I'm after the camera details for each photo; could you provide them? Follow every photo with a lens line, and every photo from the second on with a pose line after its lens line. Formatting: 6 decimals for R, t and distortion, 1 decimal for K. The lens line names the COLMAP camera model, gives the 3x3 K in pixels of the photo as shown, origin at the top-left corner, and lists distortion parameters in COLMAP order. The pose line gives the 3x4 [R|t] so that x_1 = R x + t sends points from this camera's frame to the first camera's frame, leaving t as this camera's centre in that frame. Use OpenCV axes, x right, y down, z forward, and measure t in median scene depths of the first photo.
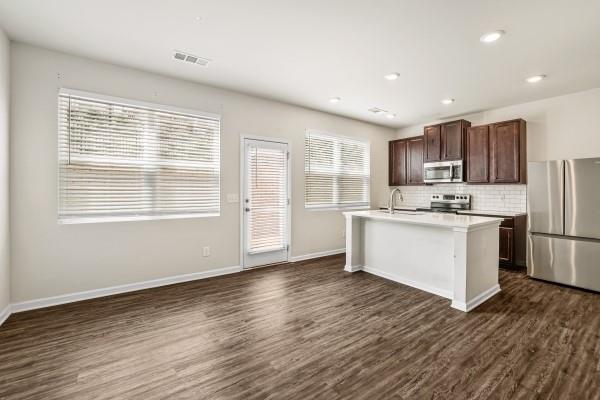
lens RADIAL K [[257.6, 0, 301.6], [0, 257.6, 191.3], [0, 0, 1]] dist [-0.004813, 0.000919]
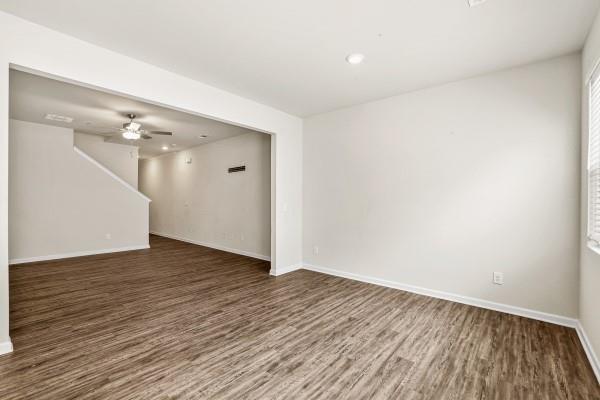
lens RADIAL K [[257.6, 0, 301.2], [0, 257.6, 200.2], [0, 0, 1]] dist [-0.004813, 0.000919]
pose [[-0.970975, -0.012371, -0.238862, 0.160371], [-0.012613, 0.999920, -0.000517, -0.004655], [0.238849, 0.002511, -0.971053, 2.019718]]
